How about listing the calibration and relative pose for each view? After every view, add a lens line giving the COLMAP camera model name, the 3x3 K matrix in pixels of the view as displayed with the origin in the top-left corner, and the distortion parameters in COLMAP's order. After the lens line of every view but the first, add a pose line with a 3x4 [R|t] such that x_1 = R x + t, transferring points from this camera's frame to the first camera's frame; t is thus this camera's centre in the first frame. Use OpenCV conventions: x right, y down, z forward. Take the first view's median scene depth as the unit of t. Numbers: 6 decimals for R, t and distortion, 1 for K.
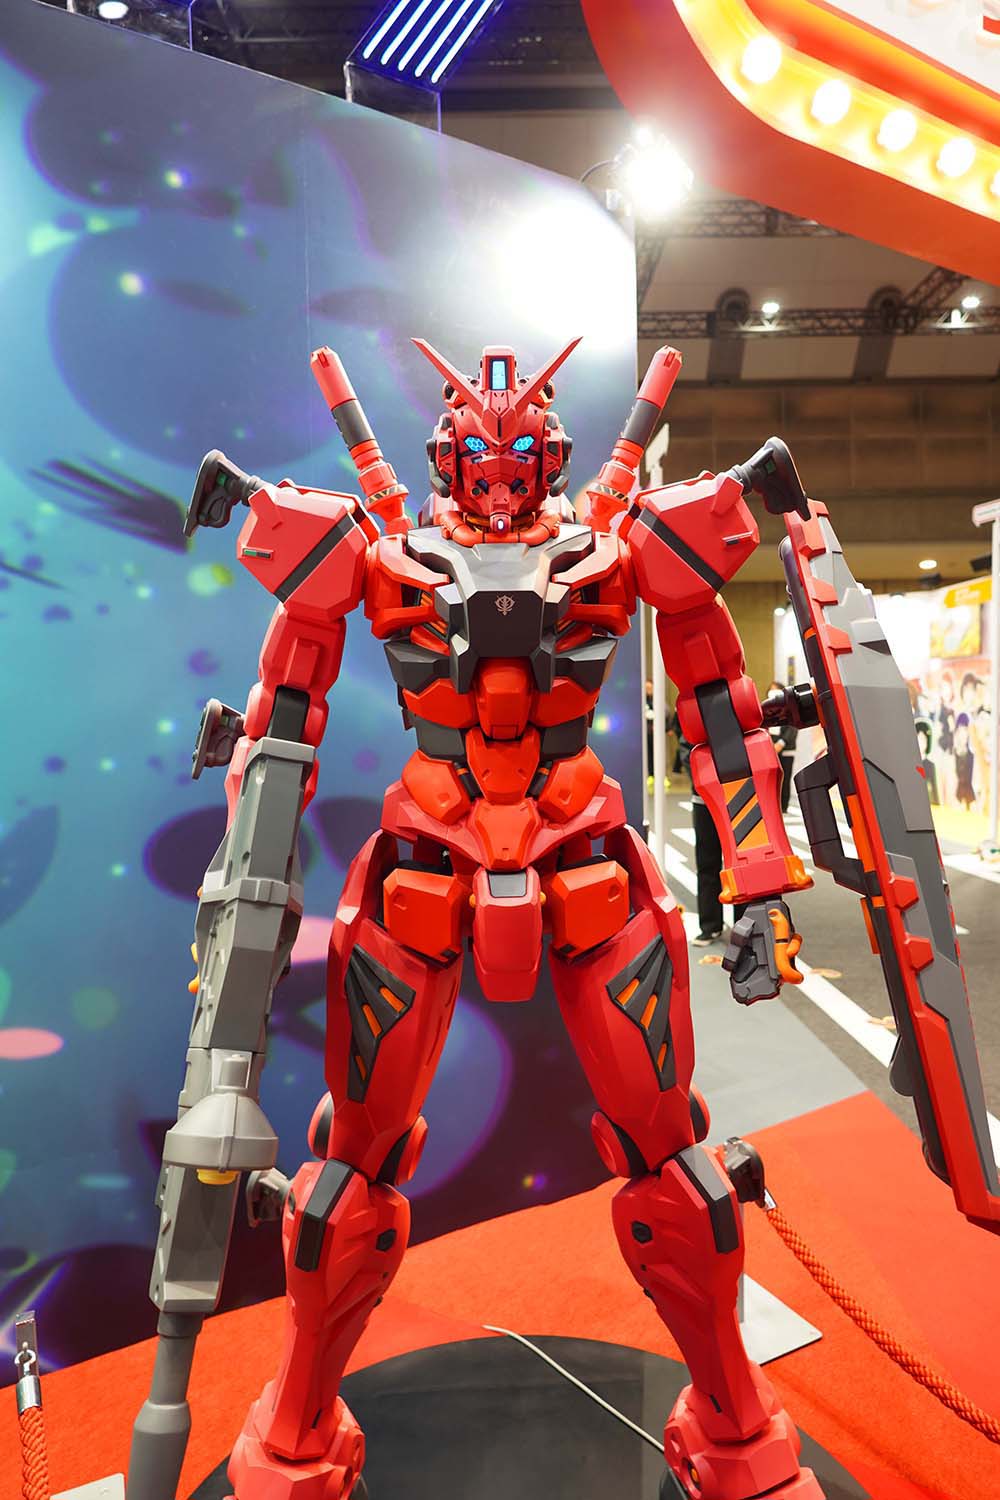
lens RADIAL K [[936.1, 0, 500.0], [0, 936.1, 750.0], [0, 0, 1]] dist [-0.019969, 0.022269]
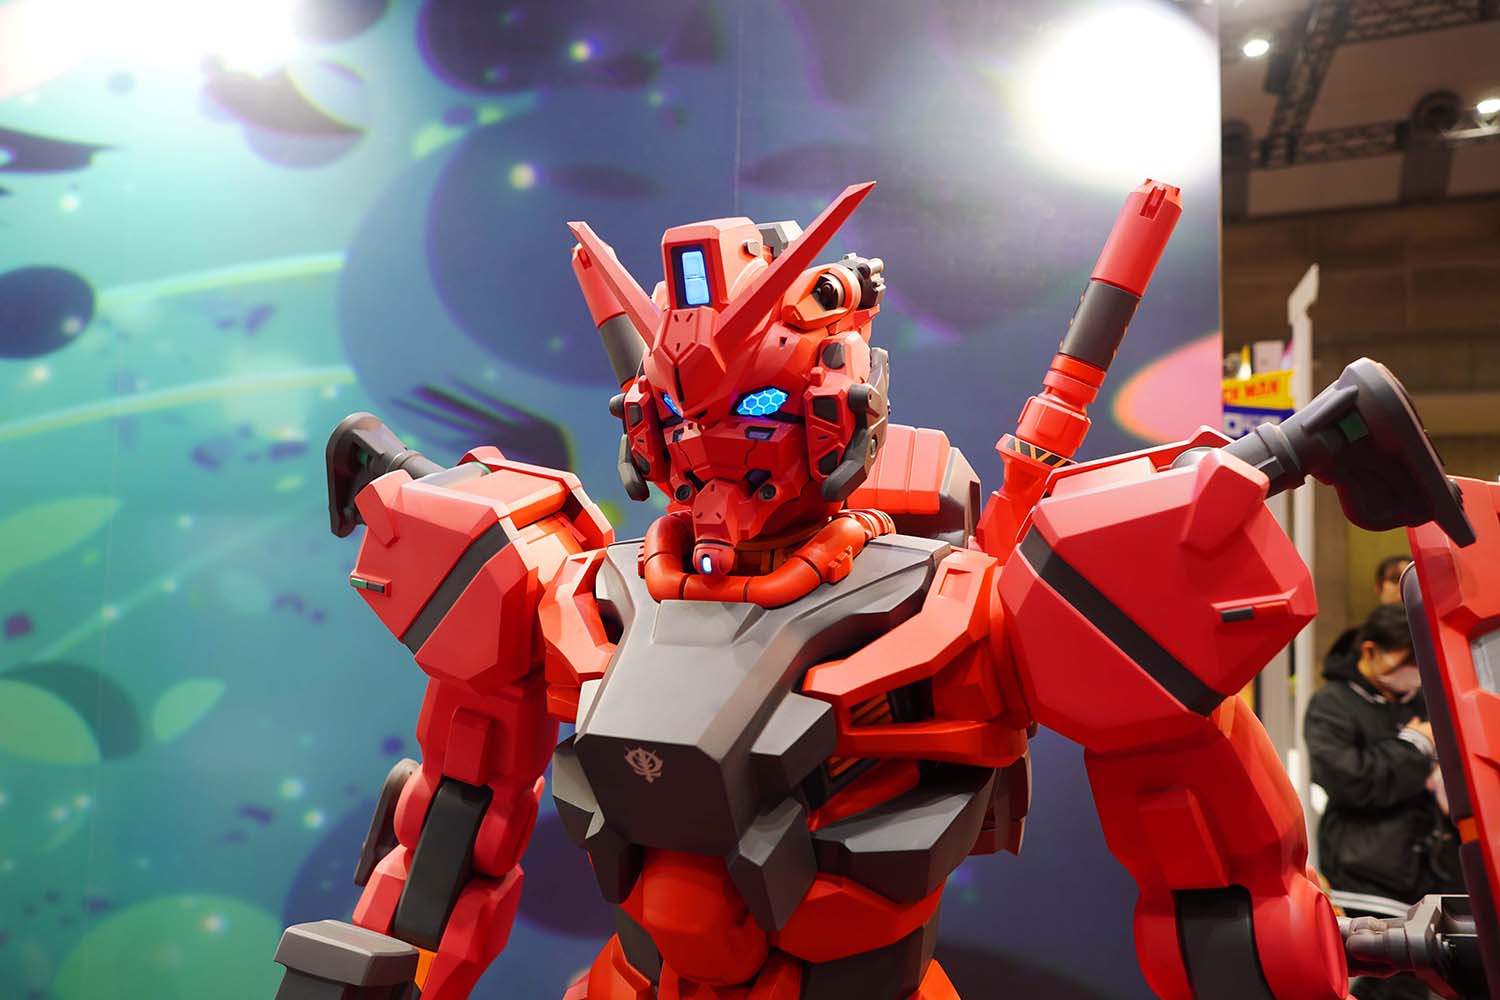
lens RADIAL K [[936.7, 0, 753.4], [0, 936.7, 502.8], [0, 0, 1]] dist [-0.020356, 0.016405]
pose [[0.921994, 0.019062, -0.386735, 0.207031], [-0.058707, 0.994123, -0.090961, -0.219549], [0.382728, 0.106570, 0.917694, 0.521109]]
